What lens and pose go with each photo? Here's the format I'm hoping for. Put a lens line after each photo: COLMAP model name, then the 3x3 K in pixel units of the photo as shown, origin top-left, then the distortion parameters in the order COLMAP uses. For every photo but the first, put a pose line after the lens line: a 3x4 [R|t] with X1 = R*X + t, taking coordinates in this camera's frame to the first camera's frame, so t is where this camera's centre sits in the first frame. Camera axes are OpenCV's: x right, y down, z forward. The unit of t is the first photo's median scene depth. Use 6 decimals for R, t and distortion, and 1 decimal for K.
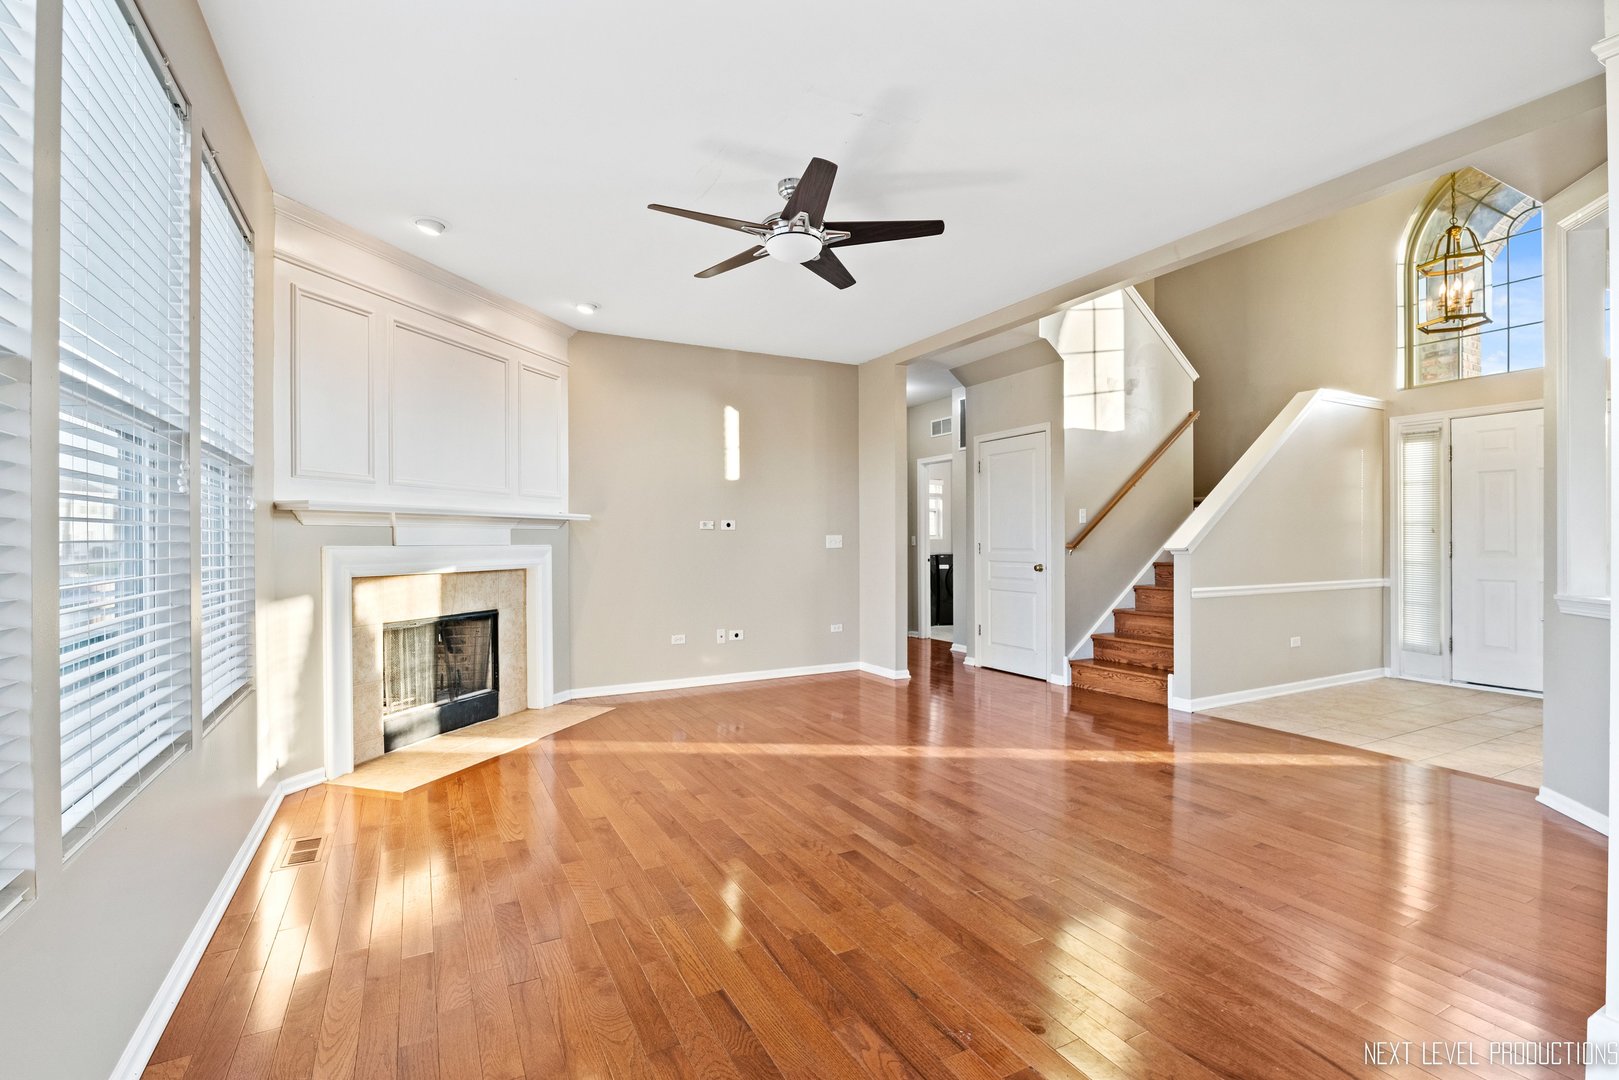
lens RADIAL K [[740.0, 0, 815.0], [0, 740.0, 541.8], [0, 0, 1]] dist [-0.003730, -0.001815]
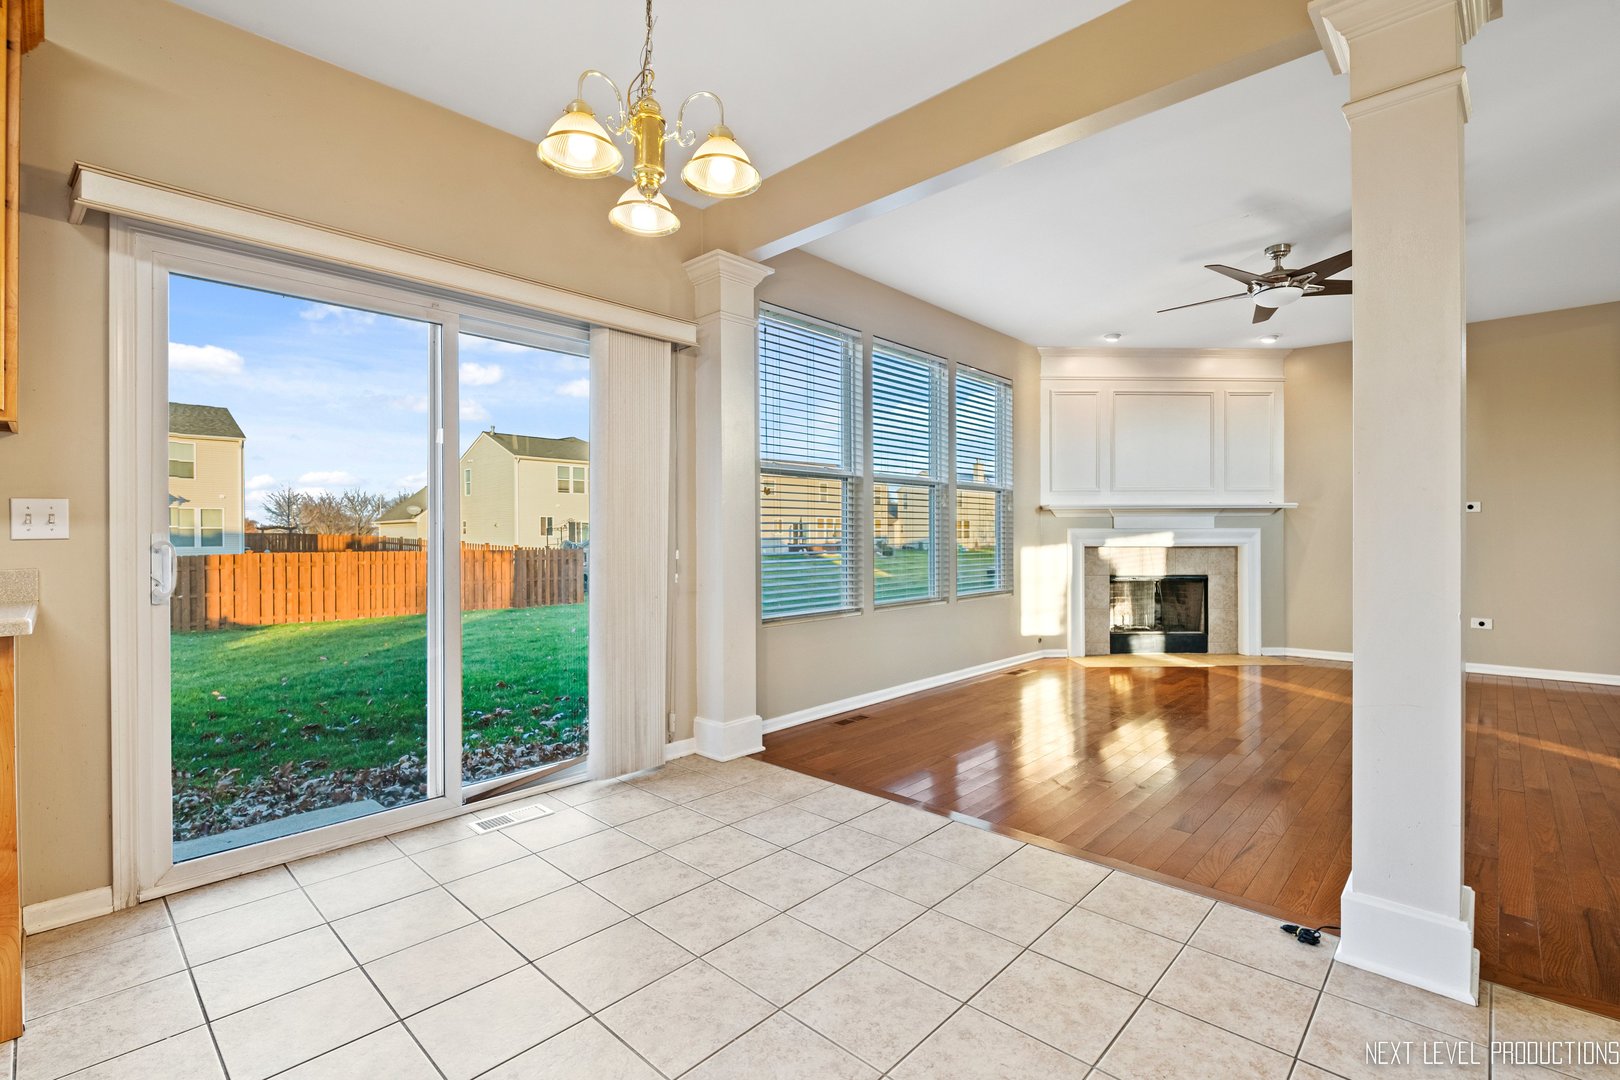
lens RADIAL K [[740.4, 0, 822.4], [0, 740.4, 530.0], [0, 0, 1]] dist [-0.003730, -0.001815]
pose [[0.333933, 0.001496, -0.942596, 0.634521], [0.002279, 0.999995, 0.002394, 0.002864], [0.942594, -0.002947, 0.333928, -0.136371]]
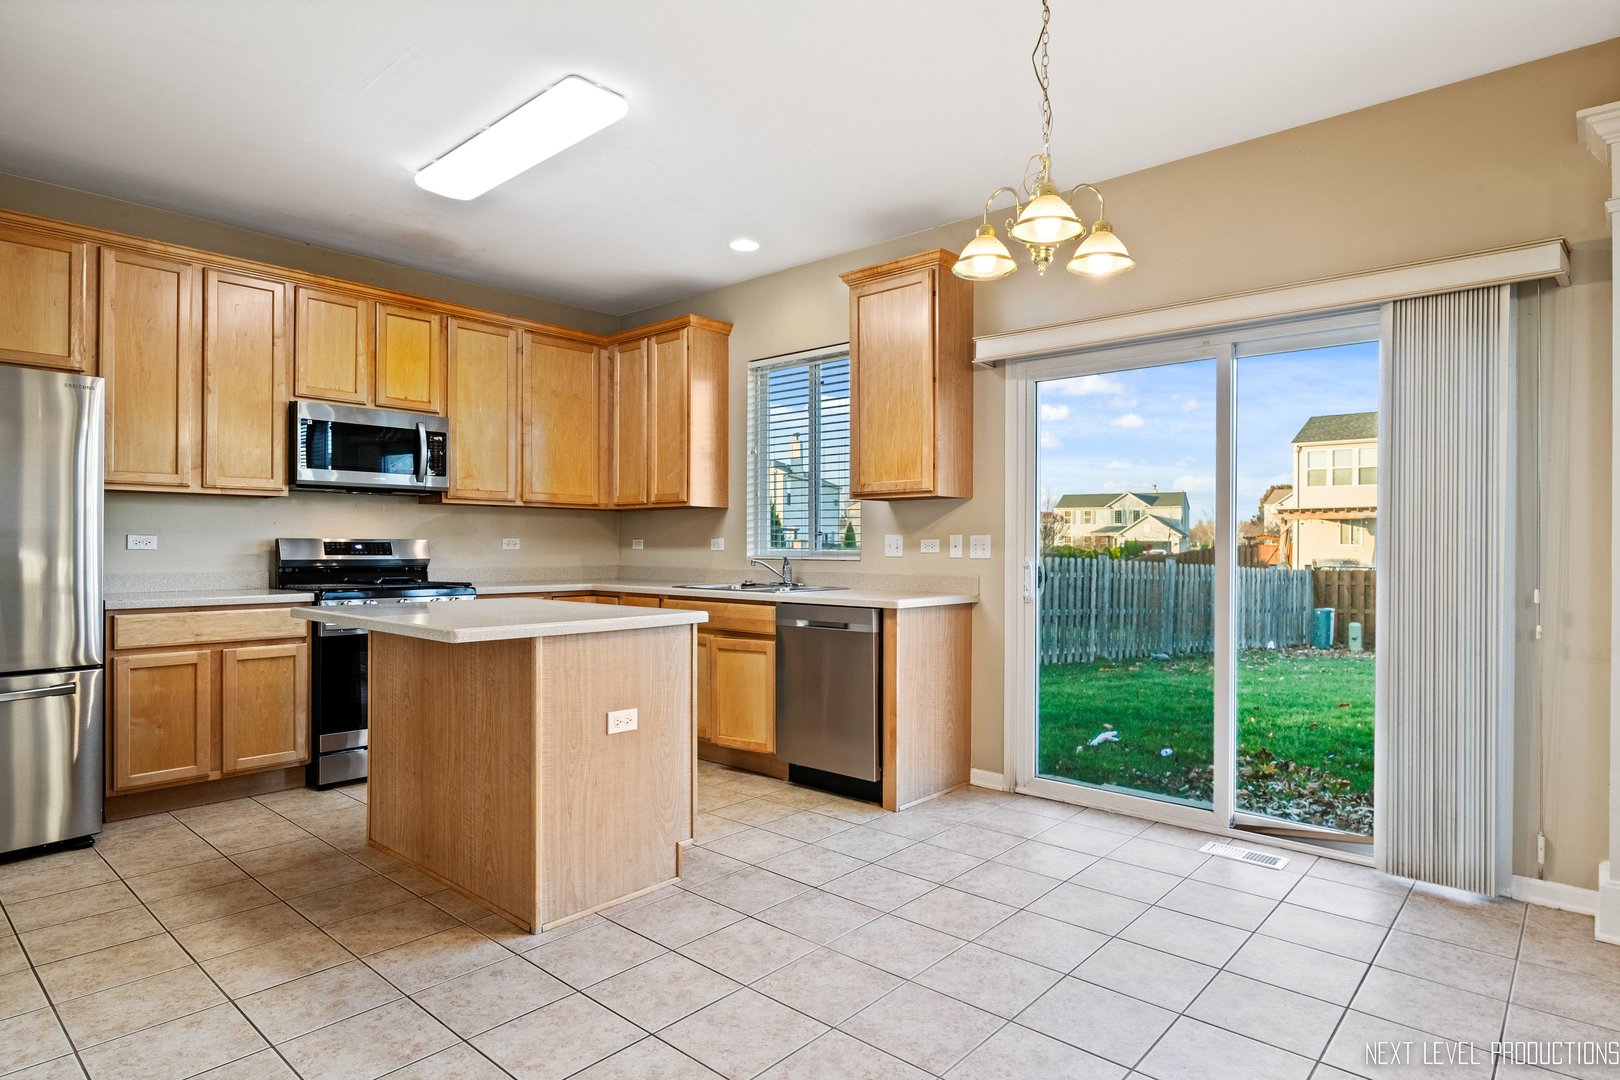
lens RADIAL K [[883.2, 0, 821.7], [0, 883.2, 545.2], [0, 0, 1]] dist [-0.002238, 0.000456]
pose [[-0.937293, 0.004591, -0.348513, 0.536294], [0.003499, 0.999987, 0.003765, -0.009058], [0.348526, 0.002309, -0.937296, 0.352833]]
